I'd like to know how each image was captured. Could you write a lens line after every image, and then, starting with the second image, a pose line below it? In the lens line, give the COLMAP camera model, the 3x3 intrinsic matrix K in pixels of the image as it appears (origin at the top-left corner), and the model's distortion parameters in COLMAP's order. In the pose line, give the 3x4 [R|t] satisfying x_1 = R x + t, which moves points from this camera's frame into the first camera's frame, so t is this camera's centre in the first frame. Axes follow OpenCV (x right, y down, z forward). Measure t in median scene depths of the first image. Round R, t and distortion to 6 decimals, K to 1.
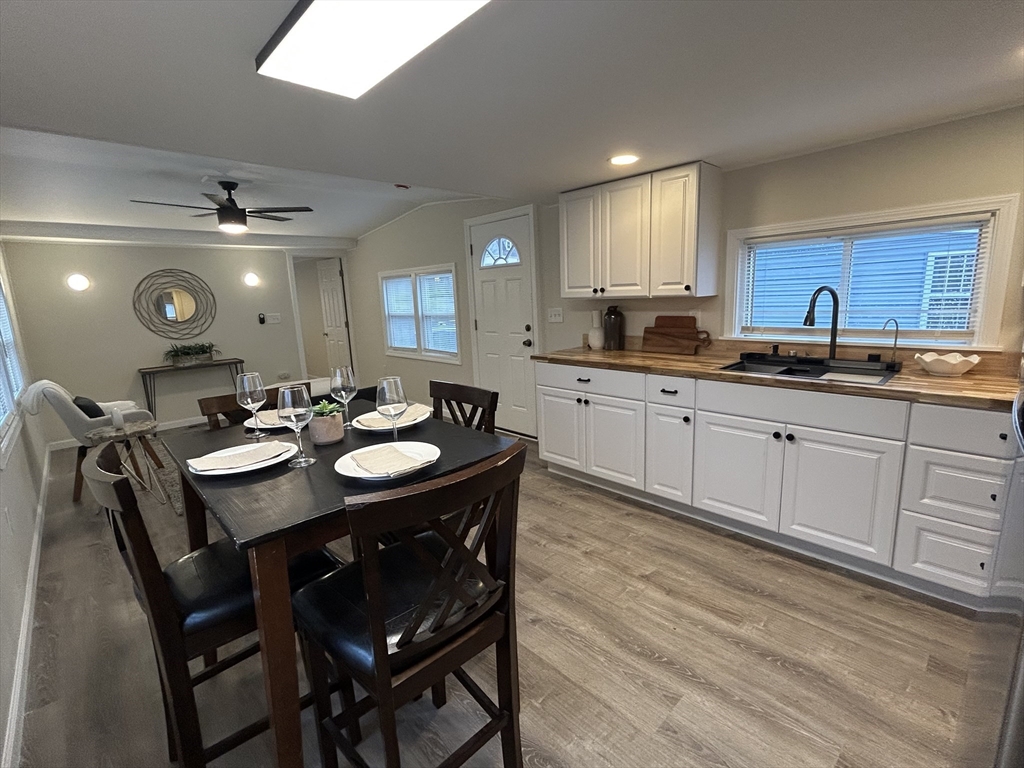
lens RADIAL K [[472.9, 0, 511.8], [0, 472.9, 378.7], [0, 0, 1]] dist [-0.002847, 0.000242]
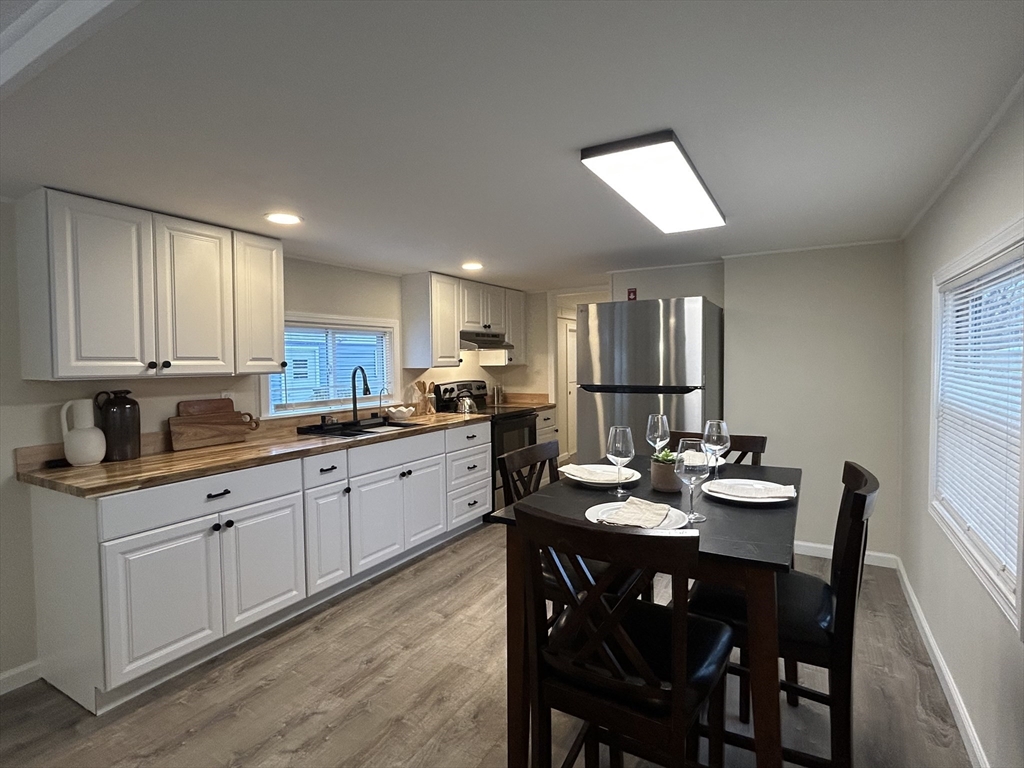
lens RADIAL K [[520.4, 0, 512.8], [0, 520.4, 385.2], [0, 0, 1]] dist [0.001475, -0.001591]
pose [[-0.286925, 0.005703, 0.957936, -0.778140], [0.202797, 0.977679, 0.054922, -0.119526], [-0.936241, 0.210025, -0.281677, 0.904113]]
